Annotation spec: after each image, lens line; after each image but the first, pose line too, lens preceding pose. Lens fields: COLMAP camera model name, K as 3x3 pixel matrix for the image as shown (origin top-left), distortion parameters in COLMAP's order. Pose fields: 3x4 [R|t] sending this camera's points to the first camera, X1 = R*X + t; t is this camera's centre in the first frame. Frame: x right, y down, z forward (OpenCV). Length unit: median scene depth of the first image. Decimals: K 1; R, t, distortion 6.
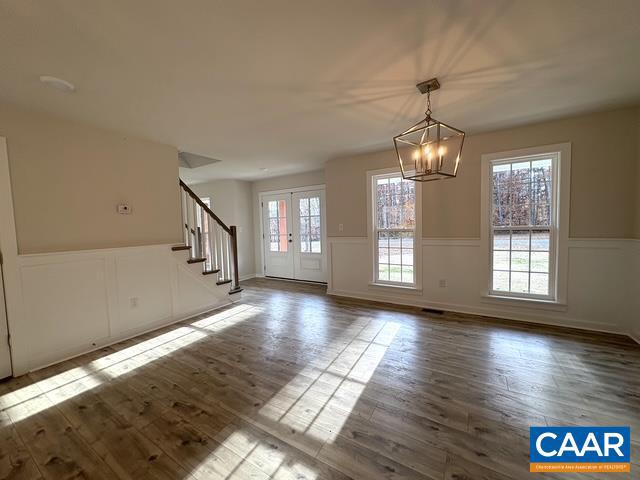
lens RADIAL K [[256.0, 0, 319.7], [0, 256.0, 239.3], [0, 0, 1]] dist [0.000728, 0.000225]
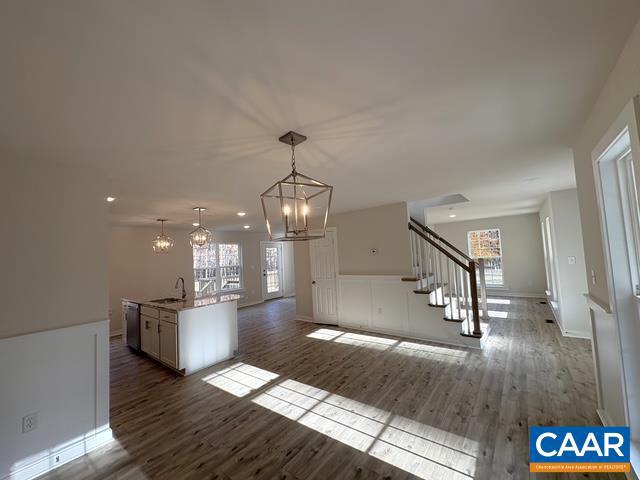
lens RADIAL K [[256.0, 0, 322.1], [0, 256.0, 239.5], [0, 0, 1]] dist [0.000728, 0.000225]
pose [[-0.111463, -0.024606, -0.993464, 1.185281], [-0.007943, 0.999684, -0.023869, -0.201167], [0.993737, 0.005231, -0.111623, 1.095071]]
